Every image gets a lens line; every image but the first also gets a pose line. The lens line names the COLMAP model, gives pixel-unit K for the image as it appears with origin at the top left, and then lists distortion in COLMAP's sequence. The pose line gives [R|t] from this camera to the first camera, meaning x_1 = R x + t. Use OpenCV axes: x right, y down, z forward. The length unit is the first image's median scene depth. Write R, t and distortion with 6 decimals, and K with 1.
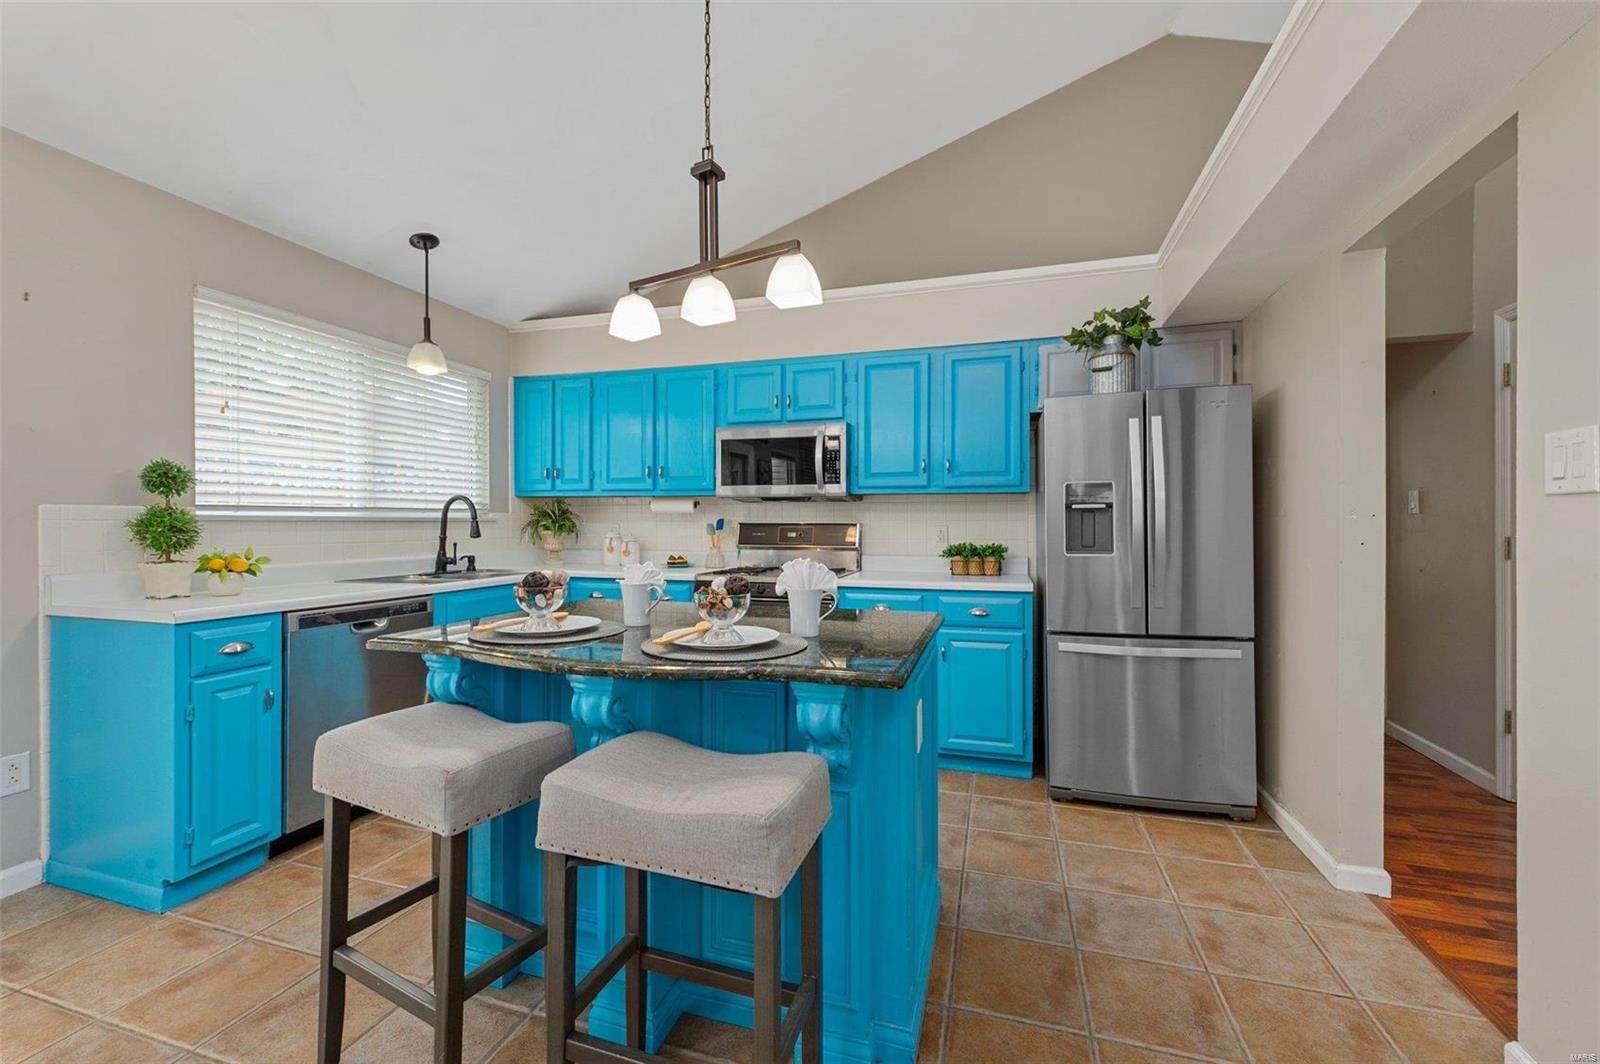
lens RADIAL K [[634.9, 0, 802.5], [0, 634.9, 536.4], [0, 0, 1]] dist [0.002300, 0.000108]
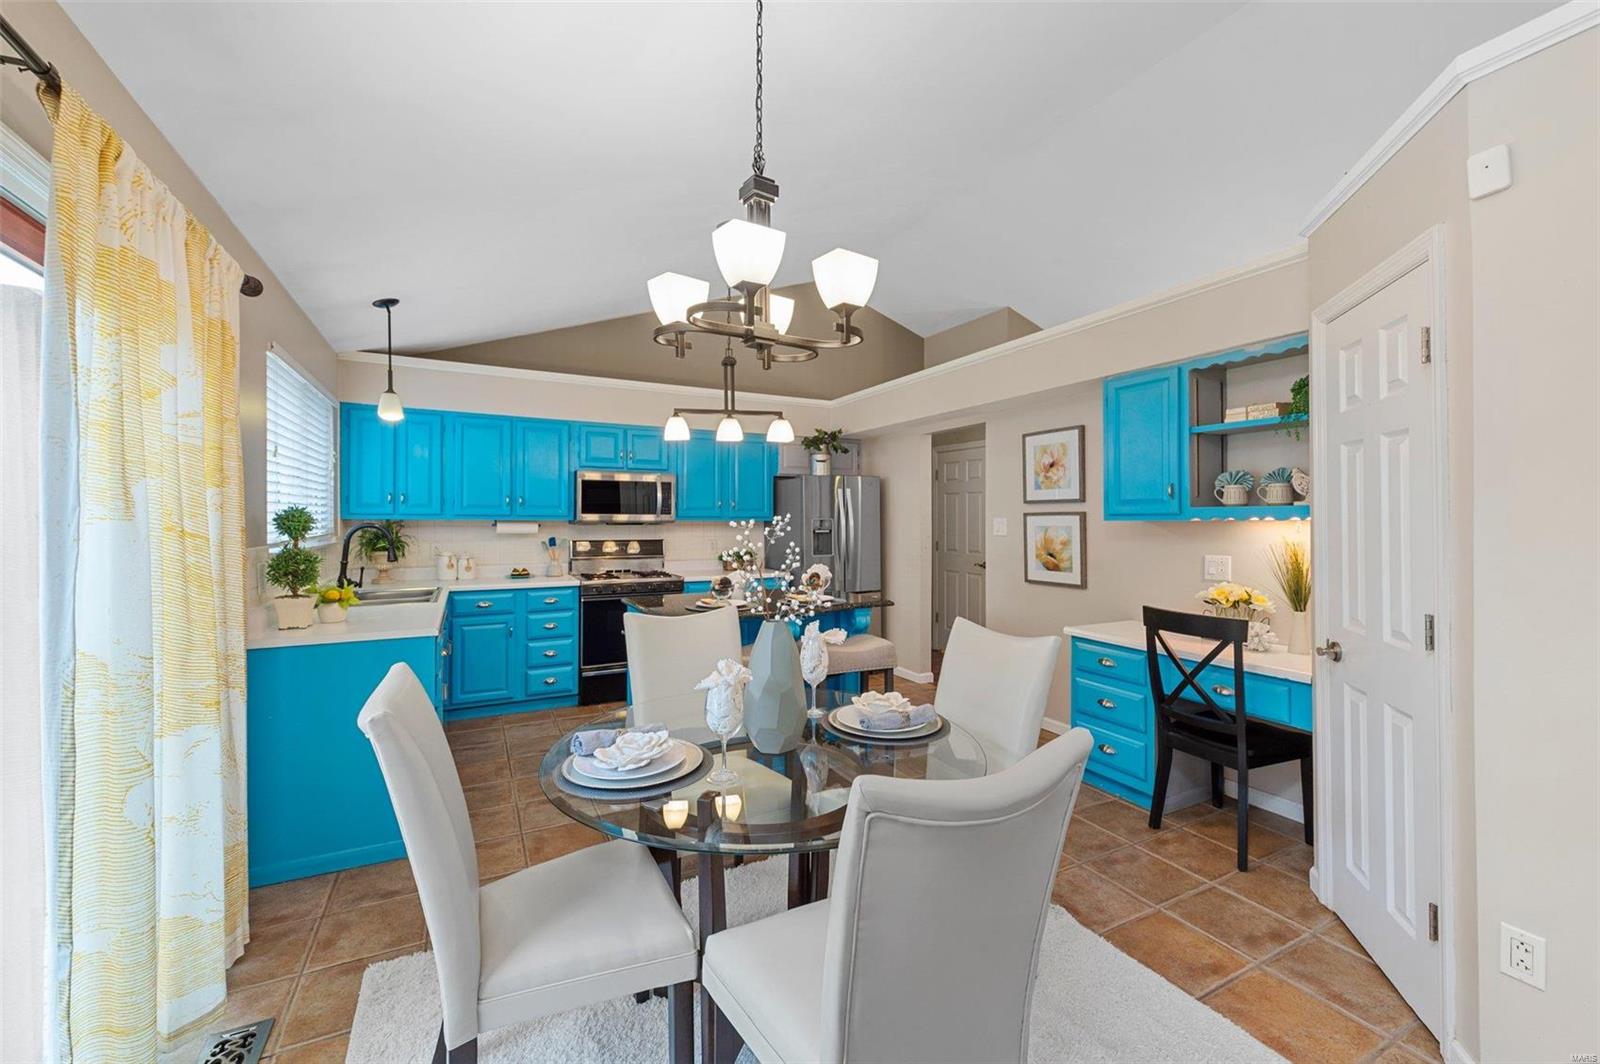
lens RADIAL K [[637.7, 0, 802.0], [0, 637.7, 505.8], [0, 0, 1]] dist [0.000669, -0.000021]
pose [[0.716712, 0.013415, 0.697240, -0.735826], [0.016568, 0.999205, -0.036255, -0.040298], [-0.697173, 0.037536, 0.715920, -0.288753]]
